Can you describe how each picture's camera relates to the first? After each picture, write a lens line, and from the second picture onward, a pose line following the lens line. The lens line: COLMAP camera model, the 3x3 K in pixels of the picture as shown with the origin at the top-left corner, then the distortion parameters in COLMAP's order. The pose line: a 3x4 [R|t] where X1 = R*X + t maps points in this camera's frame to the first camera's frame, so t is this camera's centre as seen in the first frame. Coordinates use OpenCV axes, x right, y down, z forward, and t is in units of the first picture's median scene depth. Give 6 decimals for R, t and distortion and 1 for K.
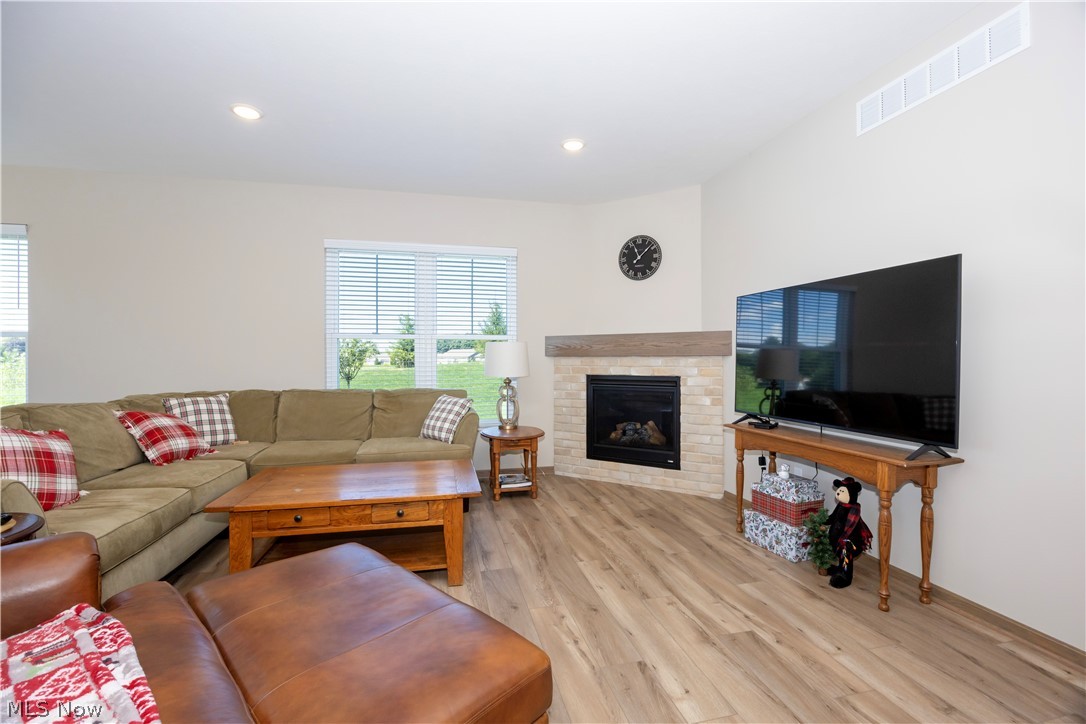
lens RADIAL K [[456.1, 0, 543.0], [0, 456.1, 362.0], [0, 0, 1]] dist [-0.026947, 0.000270]
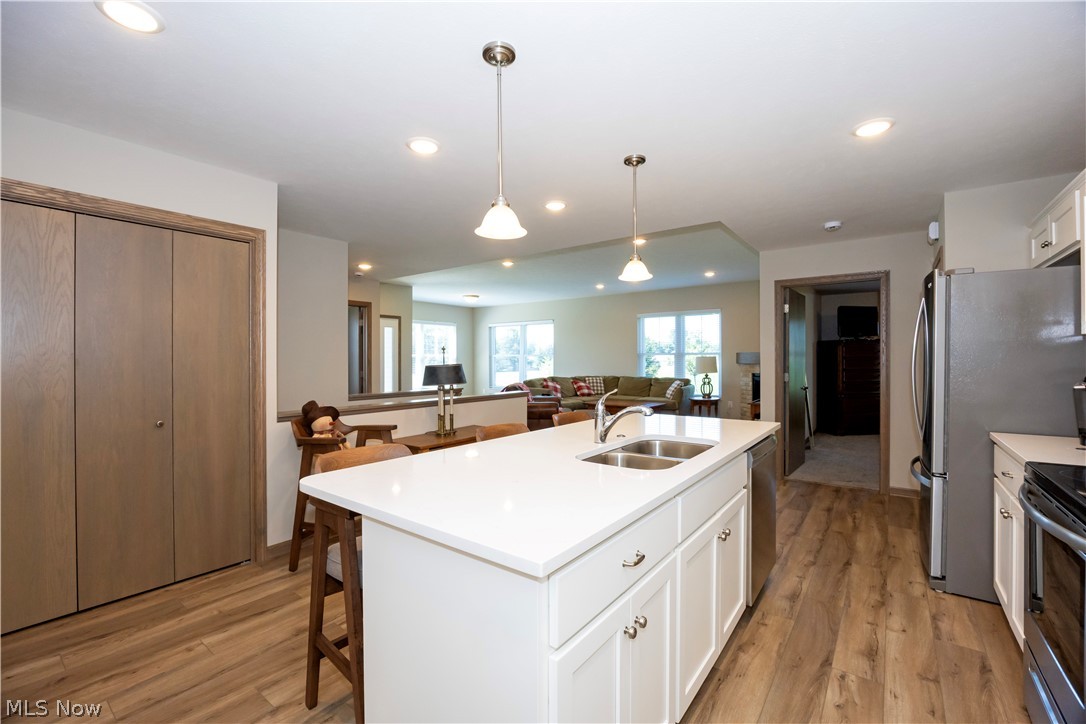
lens RADIAL K [[475.4, 0, 527.1], [0, 475.4, 351.3], [0, 0, 1]] dist [-0.029000, 0.000735]
pose [[0.607618, -0.014777, -0.794092, 1.602766], [-0.002944, 0.999778, -0.020857, -0.029078], [0.794224, 0.015011, 0.607440, -1.371687]]
